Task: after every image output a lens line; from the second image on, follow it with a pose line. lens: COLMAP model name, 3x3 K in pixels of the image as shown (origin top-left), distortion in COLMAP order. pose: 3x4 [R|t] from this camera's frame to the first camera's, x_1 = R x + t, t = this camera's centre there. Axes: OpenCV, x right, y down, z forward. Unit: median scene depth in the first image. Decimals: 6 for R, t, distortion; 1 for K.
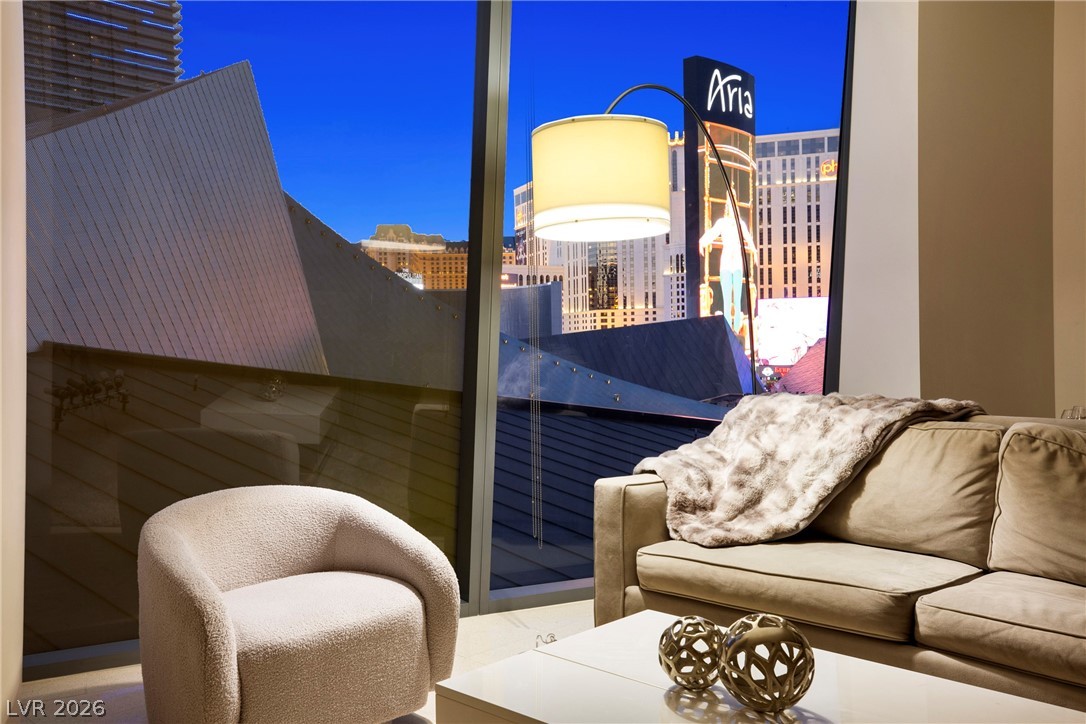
lens RADIAL K [[932.5, 0, 553.6], [0, 932.5, 357.6], [0, 0, 1]] dist [0.057900, 0.014607]
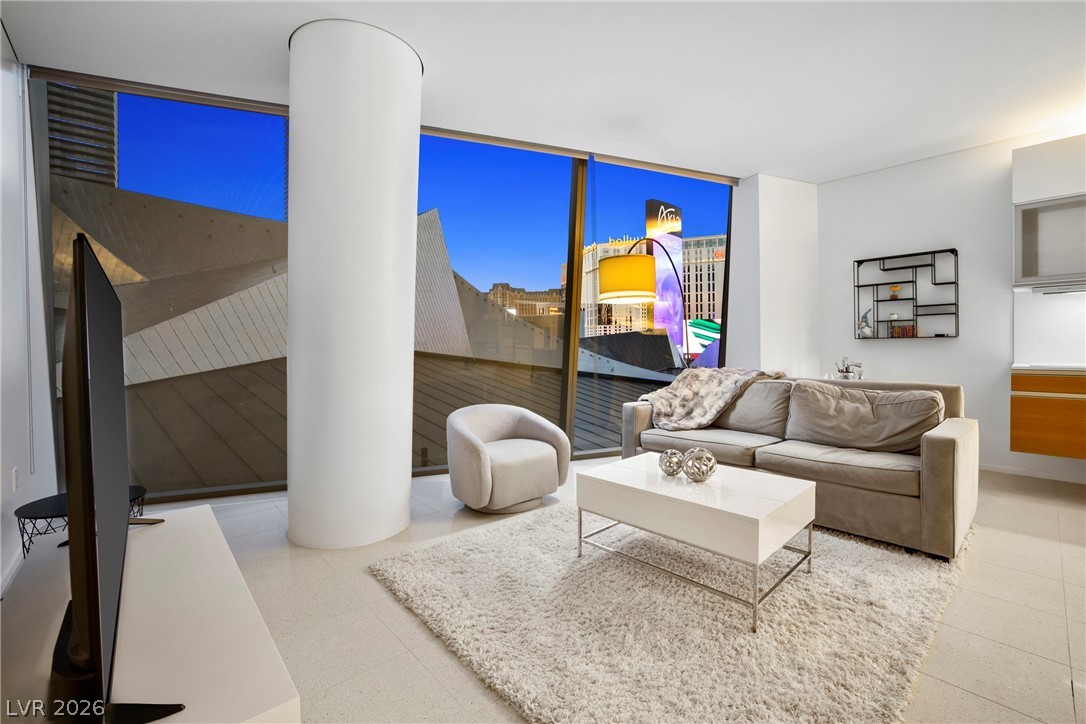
lens RADIAL K [[464.4, 0, 543.0], [0, 464.4, 362.0], [0, 0, 1]] dist [-0.037088, 0.020771]
pose [[0.997056, 0.002305, -0.076644, -0.068918], [-0.000147, 0.999604, 0.028146, -0.009450], [0.076679, -0.028052, 0.996661, -0.204023]]
